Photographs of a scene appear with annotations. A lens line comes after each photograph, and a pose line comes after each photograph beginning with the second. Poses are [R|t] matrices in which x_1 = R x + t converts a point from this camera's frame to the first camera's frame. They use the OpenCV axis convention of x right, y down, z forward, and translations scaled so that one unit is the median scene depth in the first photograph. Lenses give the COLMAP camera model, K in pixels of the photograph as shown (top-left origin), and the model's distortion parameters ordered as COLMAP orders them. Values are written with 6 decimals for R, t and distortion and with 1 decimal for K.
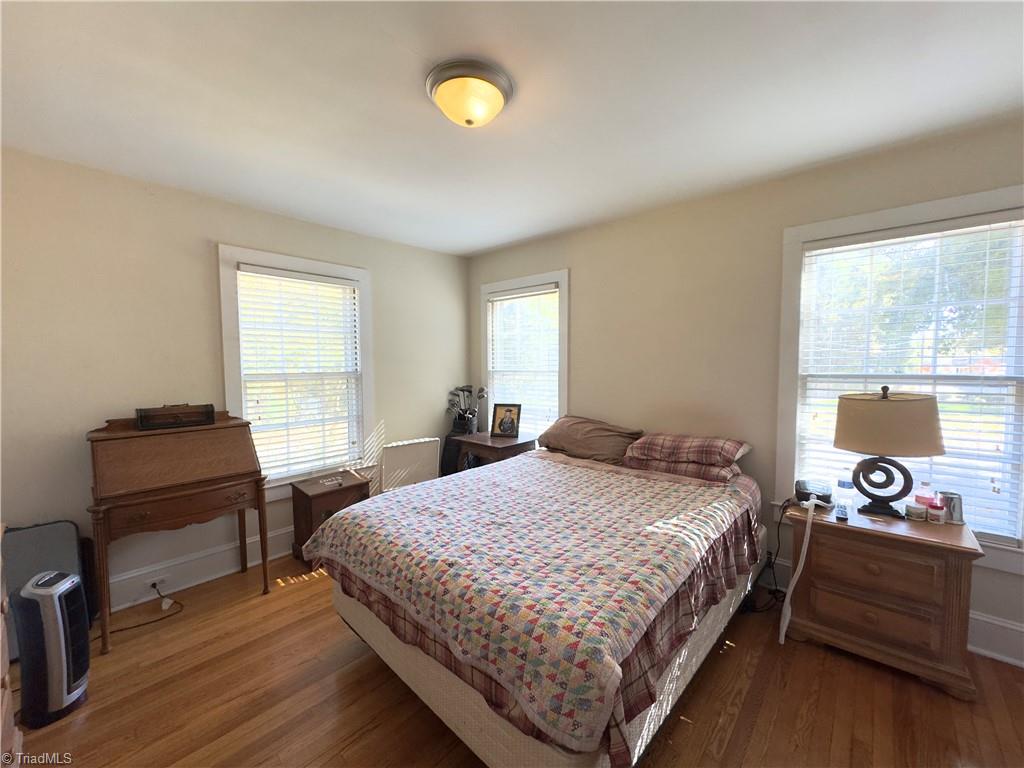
lens RADIAL K [[408.4, 0, 513.4], [0, 408.4, 386.0], [0, 0, 1]] dist [-0.007722, -0.000010]
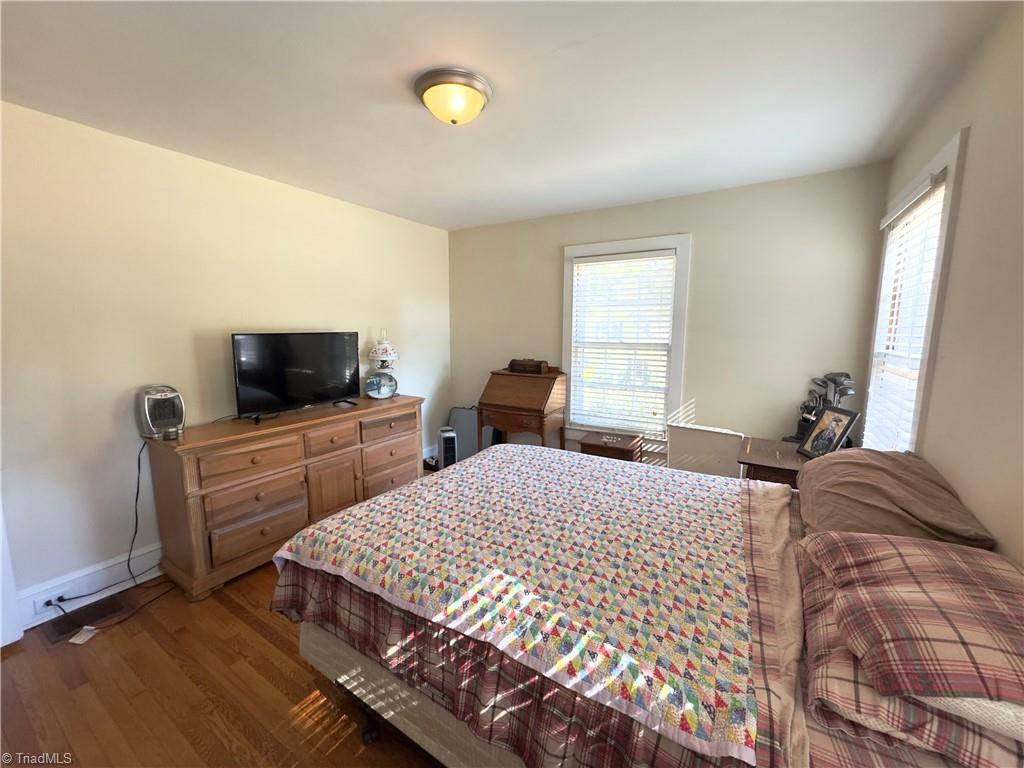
lens RADIAL K [[408.4, 0, 513.4], [0, 408.4, 386.0], [0, 0, 1]] dist [-0.007722, -0.000010]
pose [[0.175505, 0.141849, -0.974206, 0.666870], [-0.062769, 0.989164, 0.132719, -0.053132], [0.982476, 0.037857, 0.182506, 0.586796]]
